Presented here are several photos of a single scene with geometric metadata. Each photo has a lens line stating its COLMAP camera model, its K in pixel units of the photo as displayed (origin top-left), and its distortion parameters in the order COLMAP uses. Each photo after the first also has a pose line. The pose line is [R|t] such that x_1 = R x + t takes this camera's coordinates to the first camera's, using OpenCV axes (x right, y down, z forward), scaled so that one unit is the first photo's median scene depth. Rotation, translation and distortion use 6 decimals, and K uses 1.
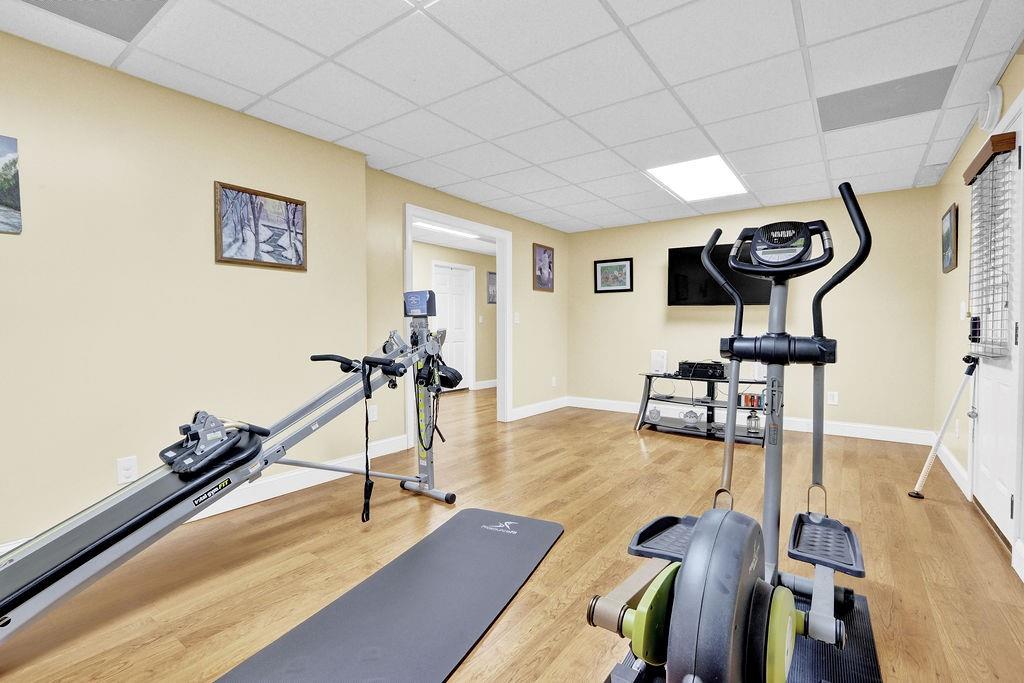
lens RADIAL K [[475.9, 0, 509.8], [0, 475.9, 342.2], [0, 0, 1]] dist [-0.015714, 0.002993]
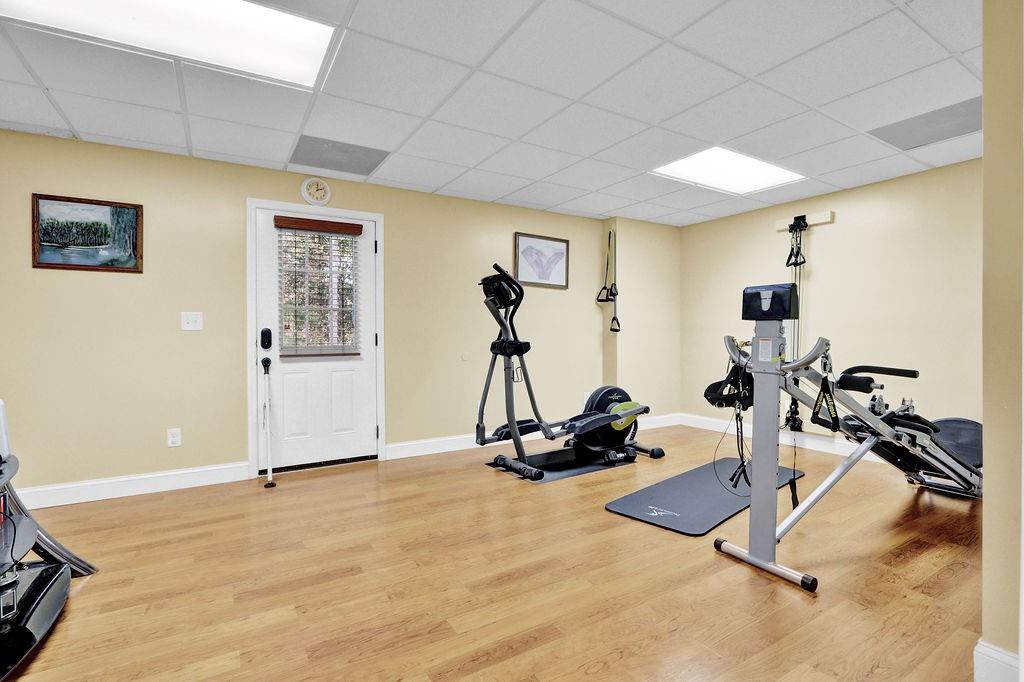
lens RADIAL K [[475.9, 0, 507.6], [0, 475.9, 338.5], [0, 0, 1]] dist [-0.015714, 0.002993]
pose [[-0.920498, 0.007410, 0.390678, -0.095405], [0.022153, 0.999202, 0.033243, -0.048029], [-0.390119, 0.039255, -0.919927, 1.655463]]
